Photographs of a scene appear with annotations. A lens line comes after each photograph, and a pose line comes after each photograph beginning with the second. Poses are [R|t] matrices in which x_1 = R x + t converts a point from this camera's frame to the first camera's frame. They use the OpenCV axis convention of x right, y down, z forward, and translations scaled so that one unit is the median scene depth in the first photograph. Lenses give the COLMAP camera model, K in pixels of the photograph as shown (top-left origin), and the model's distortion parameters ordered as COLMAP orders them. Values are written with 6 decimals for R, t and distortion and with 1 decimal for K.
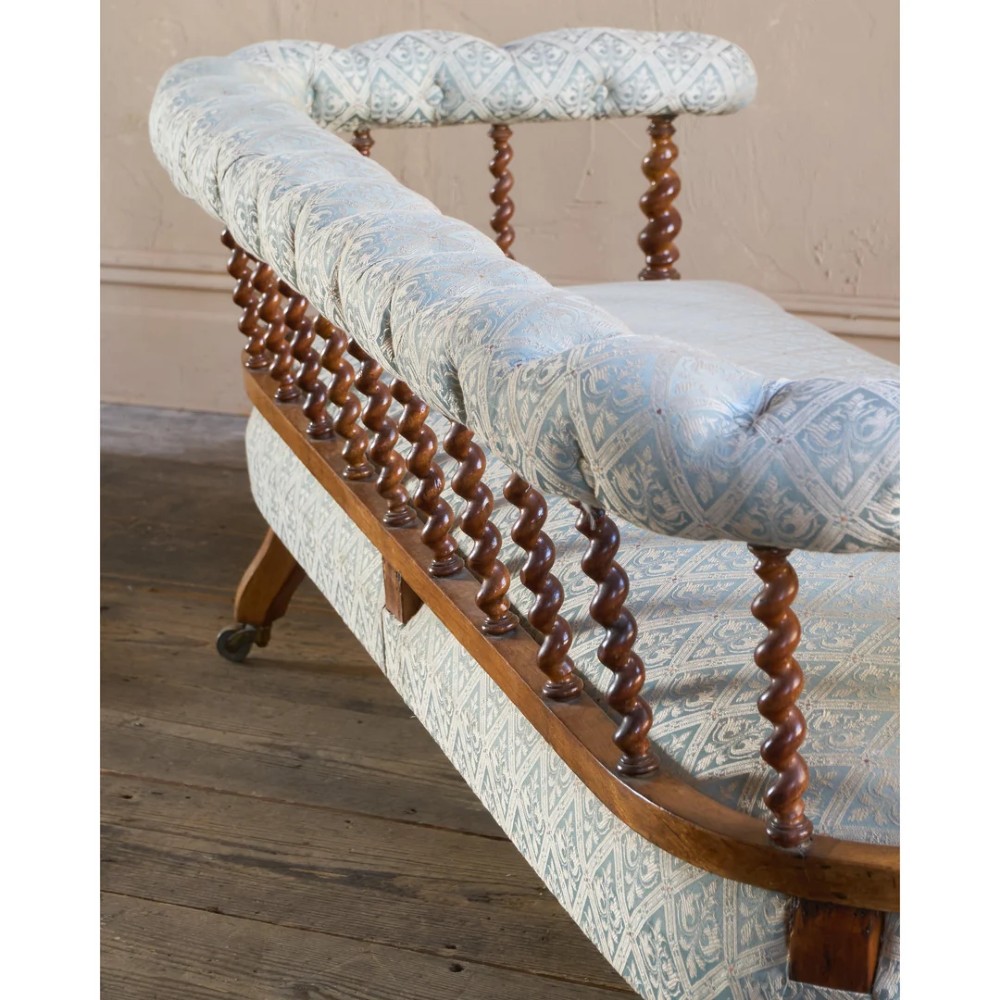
lens RADIAL K [[3798.4, 0, 500.0], [0, 3798.4, 500.0], [0, 0, 1]] dist [0.119389, 0.148734]
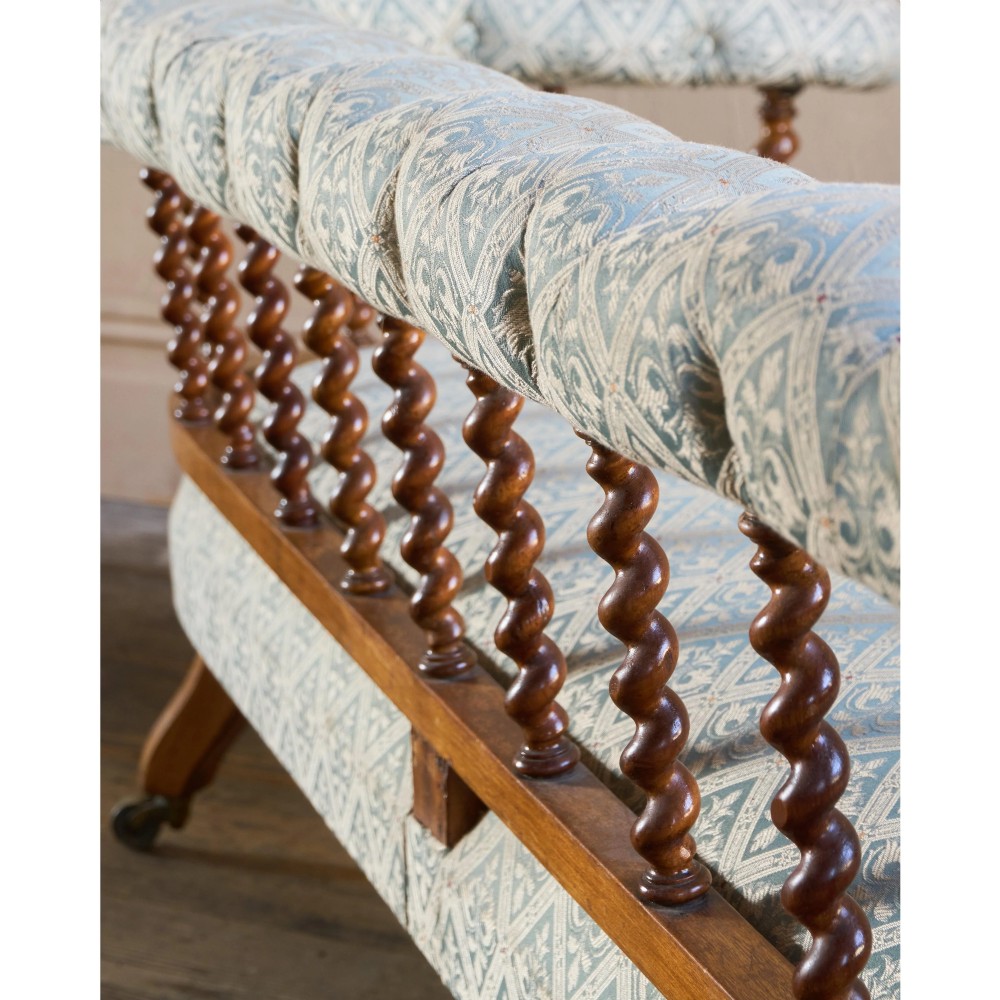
lens RADIAL K [[3798.4, 0, 500.0], [0, 3798.4, 500.0], [0, 0, 1]] dist [0.119389, 0.148734]
pose [[0.998849, 0.038523, 0.028561, -0.035703], [-0.037614, 0.998789, -0.031717, -0.002142], [-0.029748, 0.030606, 0.999089, 0.416915]]
